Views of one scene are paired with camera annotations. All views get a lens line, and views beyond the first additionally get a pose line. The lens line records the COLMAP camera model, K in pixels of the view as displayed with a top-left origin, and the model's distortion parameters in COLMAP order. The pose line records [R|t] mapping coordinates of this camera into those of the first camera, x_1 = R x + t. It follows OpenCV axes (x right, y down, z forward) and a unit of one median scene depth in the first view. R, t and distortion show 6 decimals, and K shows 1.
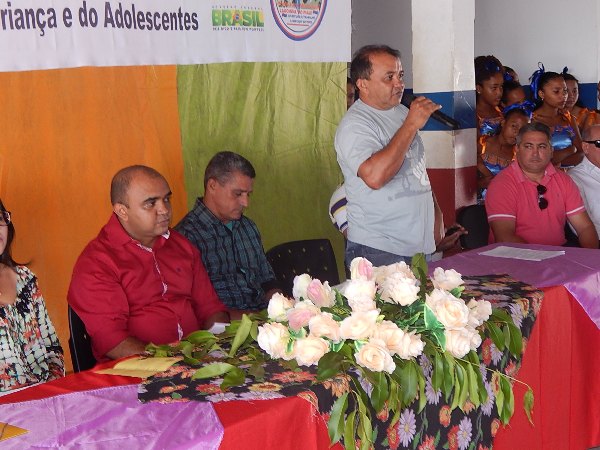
lens RADIAL K [[1056.5, 0, 300.0], [0, 1056.5, 225.0], [0, 0, 1]] dist [-0.042087, 0.130342]
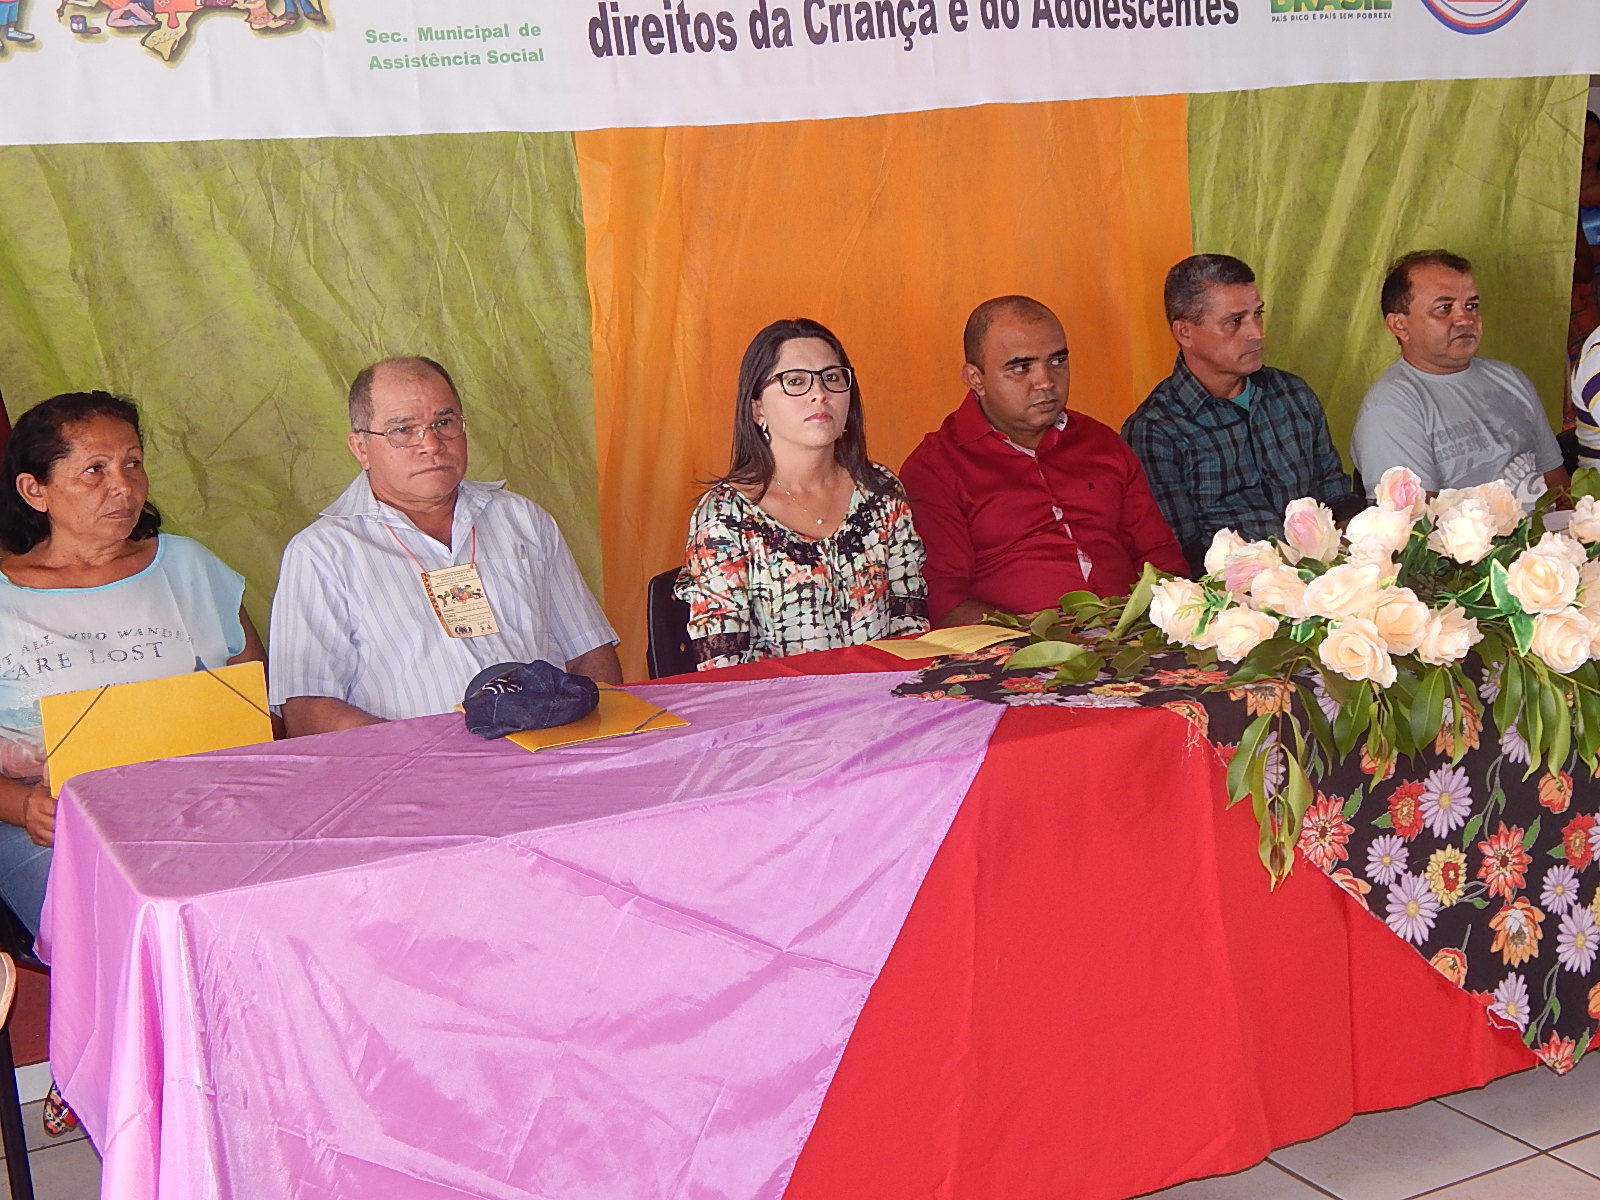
lens RADIAL K [[2168.8, 0, 793.8], [0, 2168.8, 591.0], [0, 0, 1]] dist [-0.030094, 0.044204]
pose [[0.906125, 0.057926, -0.419024, 0.217471], [-0.027021, 0.996483, 0.079322, 0.014397], [0.422146, -0.060553, 0.904503, -0.064599]]
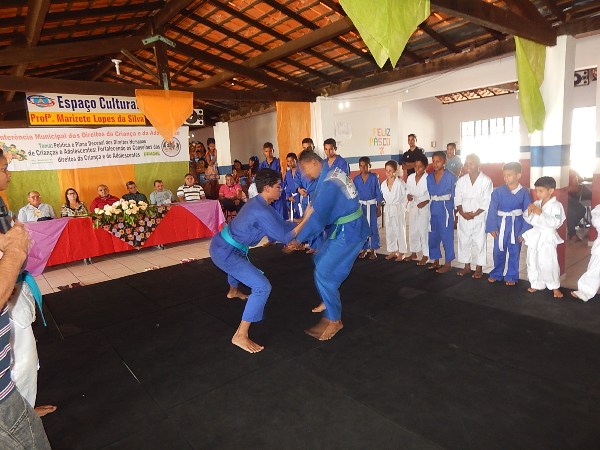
lens RADIAL K [[393.0, 0, 304.7], [0, 393.0, 223.5], [0, 0, 1]] dist [0.003101, -0.000880]
pose [[0.973033, 0.005110, -0.230611, 1.472174], [0.004463, 0.999150, 0.040968, 0.078656], [0.230624, -0.040892, 0.972183, -0.867557]]
